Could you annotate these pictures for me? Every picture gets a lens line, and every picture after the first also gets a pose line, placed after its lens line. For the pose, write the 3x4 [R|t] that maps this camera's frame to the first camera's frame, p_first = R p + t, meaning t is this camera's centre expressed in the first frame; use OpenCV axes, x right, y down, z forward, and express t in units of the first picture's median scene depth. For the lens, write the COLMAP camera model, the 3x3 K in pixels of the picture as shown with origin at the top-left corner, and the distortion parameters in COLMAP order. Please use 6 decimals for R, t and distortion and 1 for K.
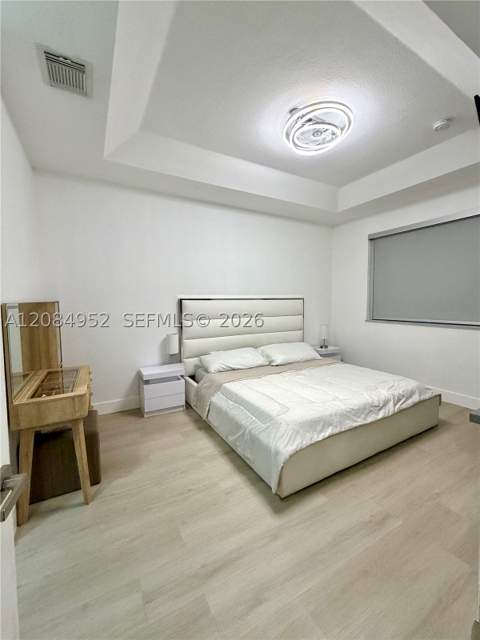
lens RADIAL K [[266.9, 0, 240.0], [0, 266.9, 320.0], [0, 0, 1]] dist [-0.001472, -0.000354]
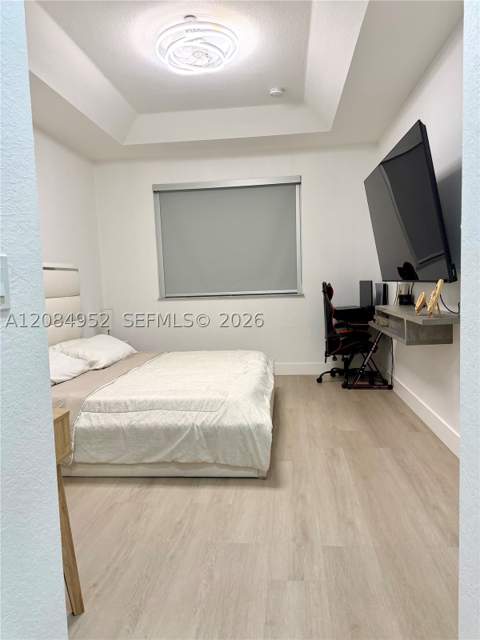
lens RADIAL K [[455.7, 0, 240.0], [0, 455.7, 320.0], [0, 0, 1]] dist [0.027900, -0.030831]
pose [[0.581226, -0.080703, 0.809730, -0.819263], [0.093310, 0.995116, 0.032201, 0.074700], [-0.808374, 0.056840, 0.585918, 0.119087]]
